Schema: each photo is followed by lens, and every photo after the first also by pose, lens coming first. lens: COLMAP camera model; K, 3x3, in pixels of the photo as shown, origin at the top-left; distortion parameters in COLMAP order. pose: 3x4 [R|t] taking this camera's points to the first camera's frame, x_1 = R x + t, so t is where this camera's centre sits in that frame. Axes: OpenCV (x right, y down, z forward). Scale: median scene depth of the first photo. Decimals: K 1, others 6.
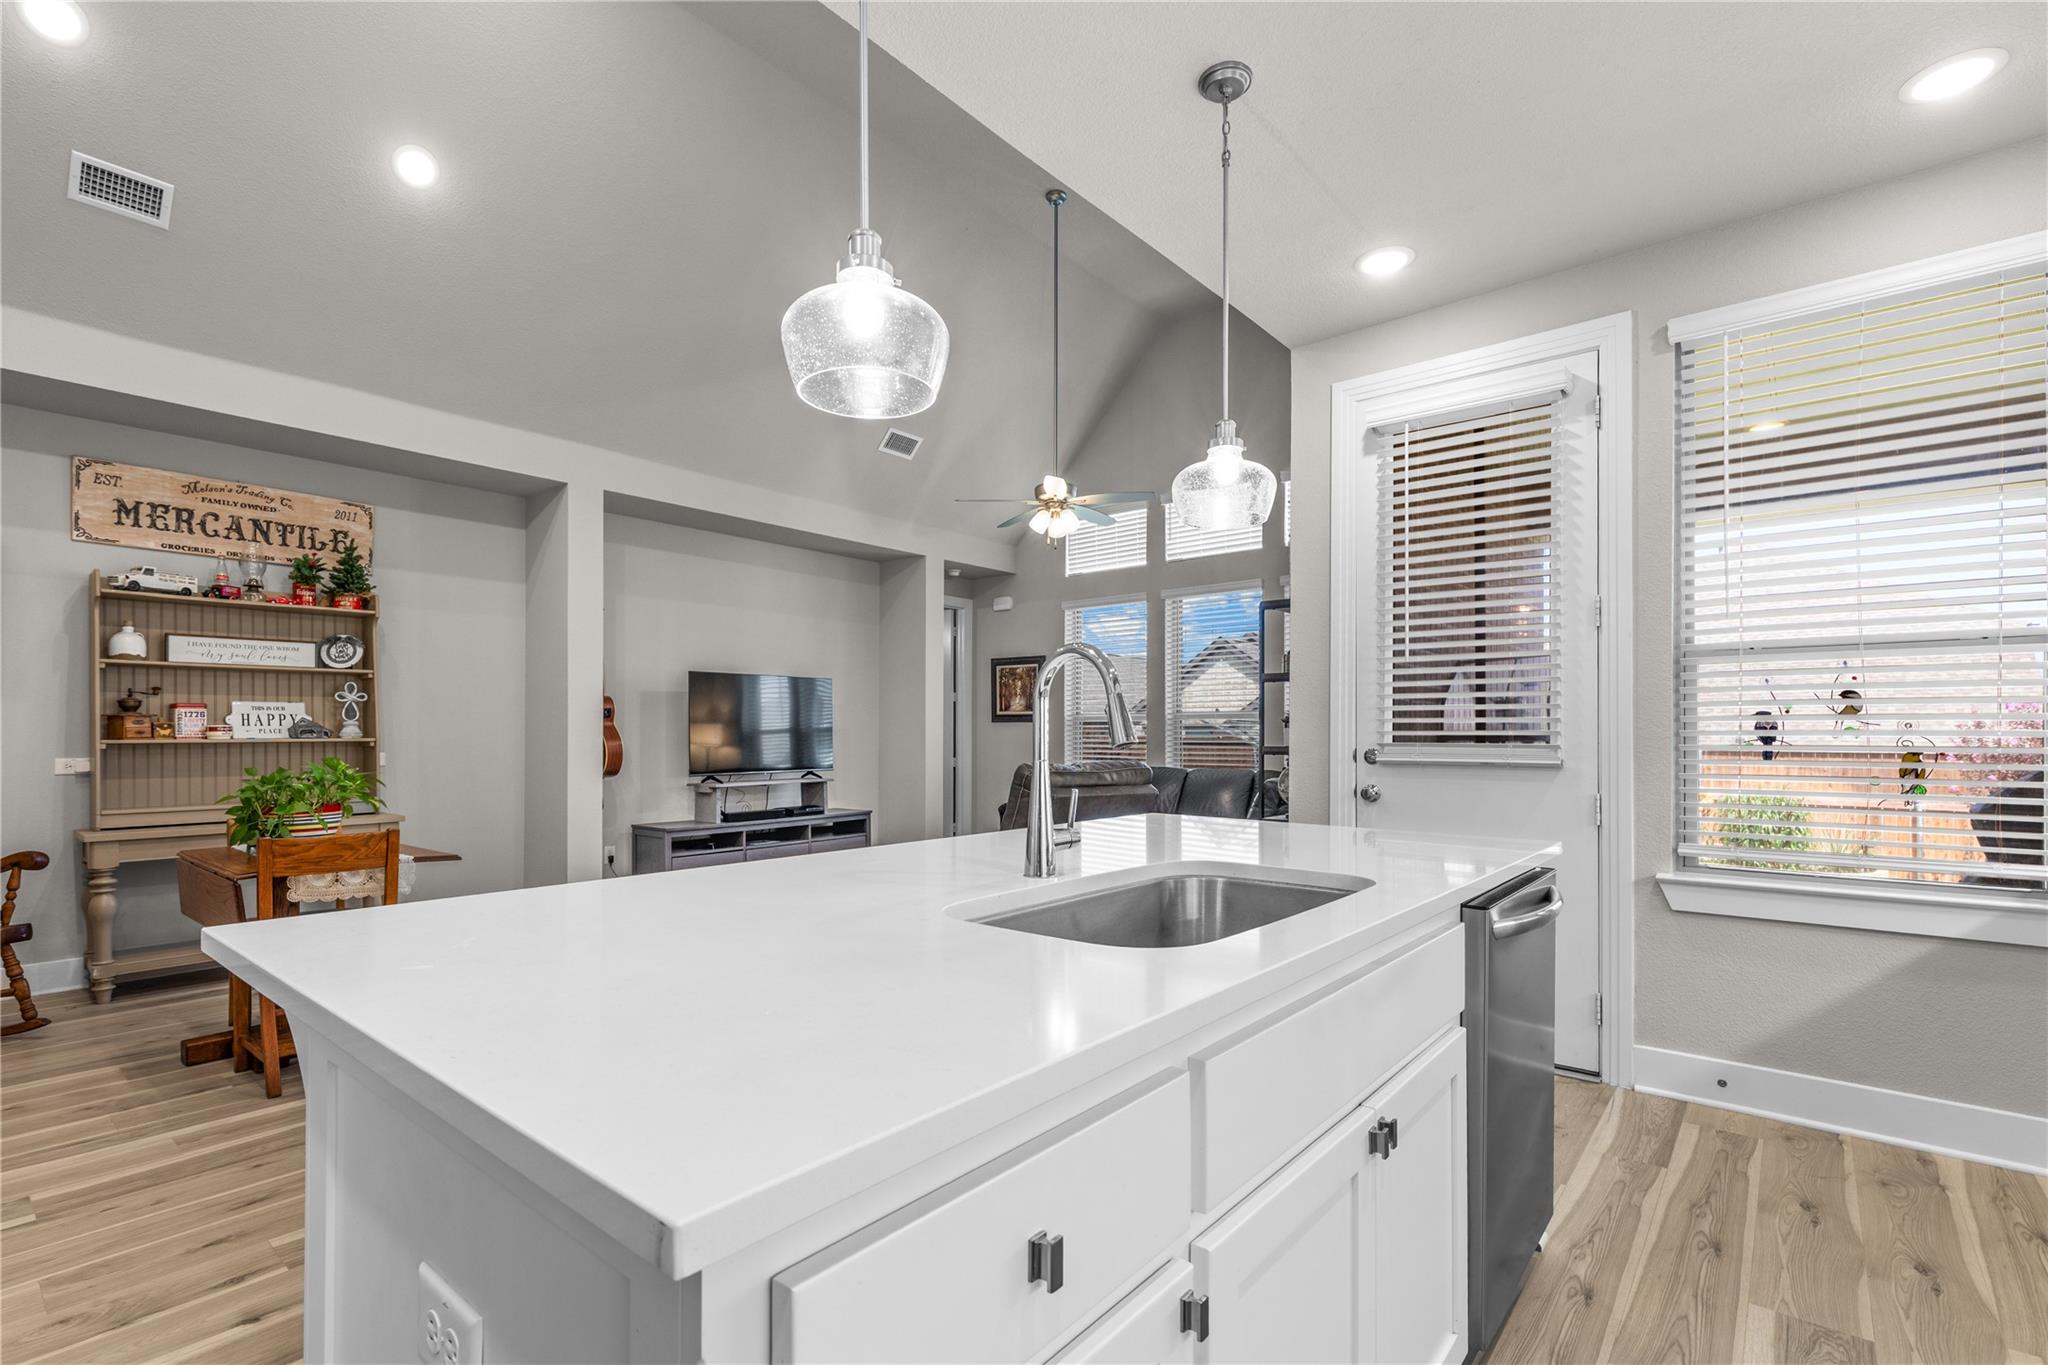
lens RADIAL K [[918.0, 0, 1022.5], [0, 918.0, 718.0], [0, 0, 1]] dist [-0.002309, -0.000346]
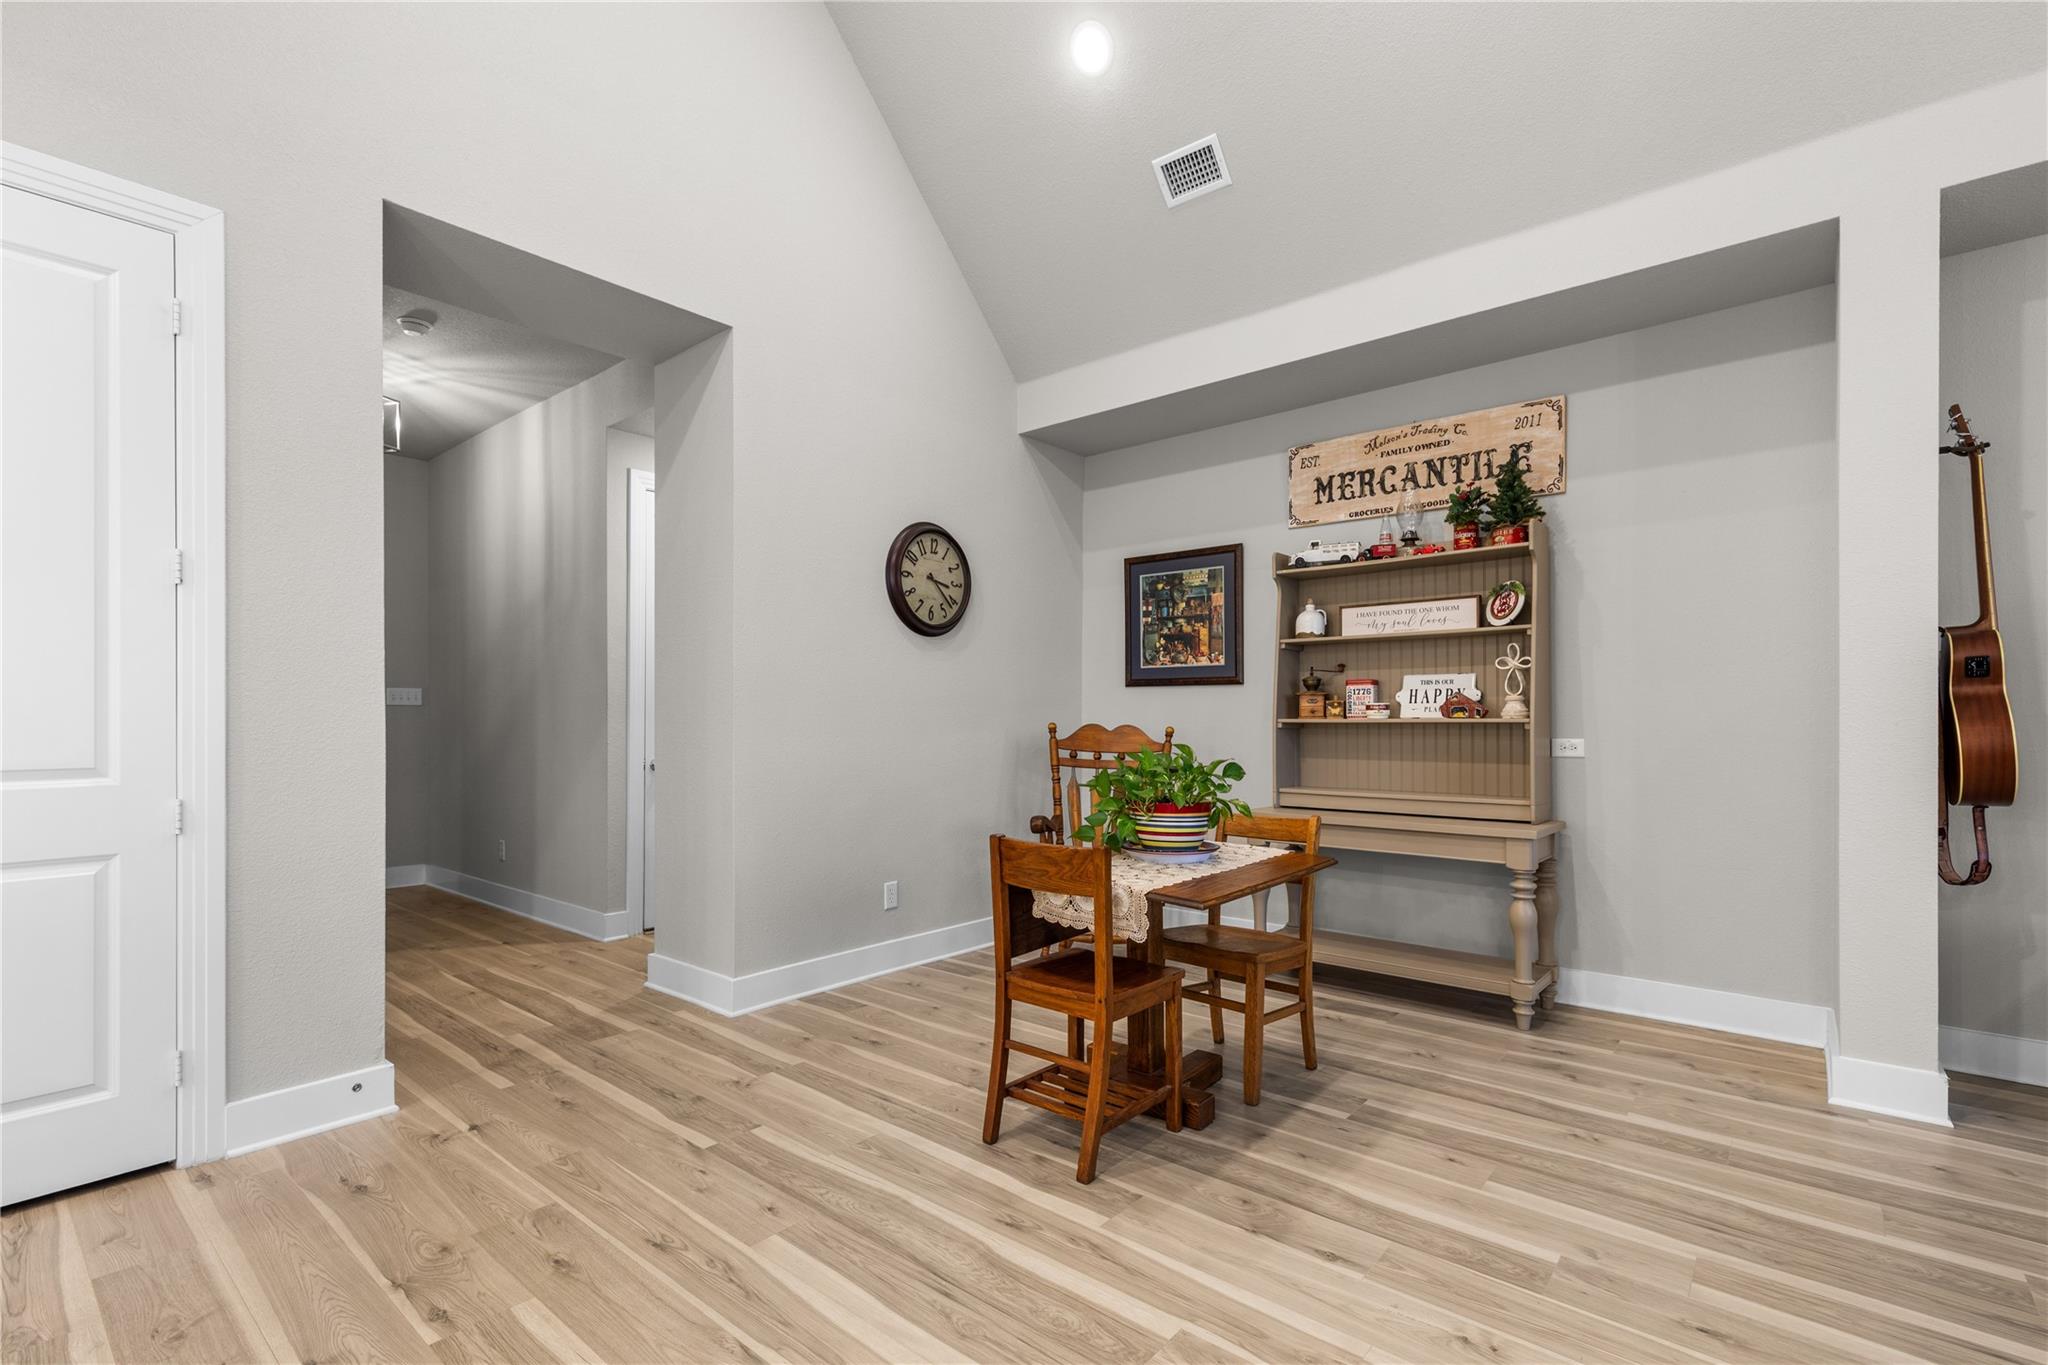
lens RADIAL K [[918.0, 0, 1022.5], [0, 918.0, 718.0], [0, 0, 1]] dist [-0.002309, -0.000346]
pose [[-0.006445, 0.002683, -0.999976, 0.016341], [0.019072, 0.999815, 0.002560, 0.013043], [0.999797, -0.019055, -0.006495, 0.641811]]
